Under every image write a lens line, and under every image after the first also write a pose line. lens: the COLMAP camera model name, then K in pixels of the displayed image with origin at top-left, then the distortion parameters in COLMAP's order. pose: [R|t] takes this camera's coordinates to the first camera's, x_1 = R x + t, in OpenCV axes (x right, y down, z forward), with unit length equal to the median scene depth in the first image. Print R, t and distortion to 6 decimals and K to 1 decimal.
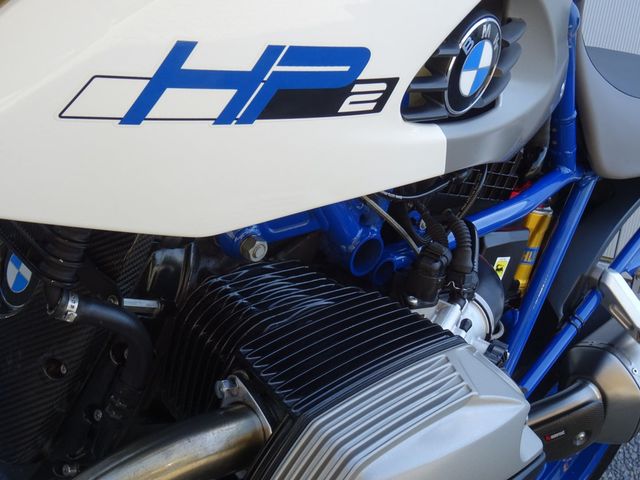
lens RADIAL K [[869.7, 0, 320.0], [0, 869.7, 240.0], [0, 0, 1]] dist [-0.005283, -0.033092]
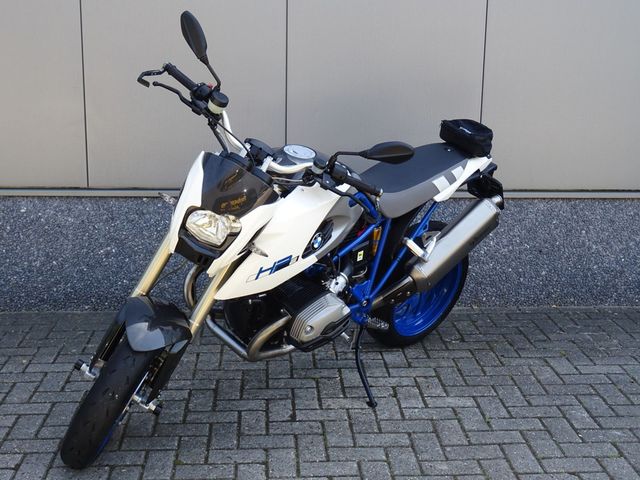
lens RADIAL K [[869.7, 0, 320.0], [0, 869.7, 240.0], [0, 0, 1]] dist [-0.005283, -0.033092]
pose [[0.975502, -0.169333, -0.140433, 0.901112], [0.193348, 0.964452, 0.180138, -1.112875], [0.104937, -0.202878, 0.973565, -3.880961]]
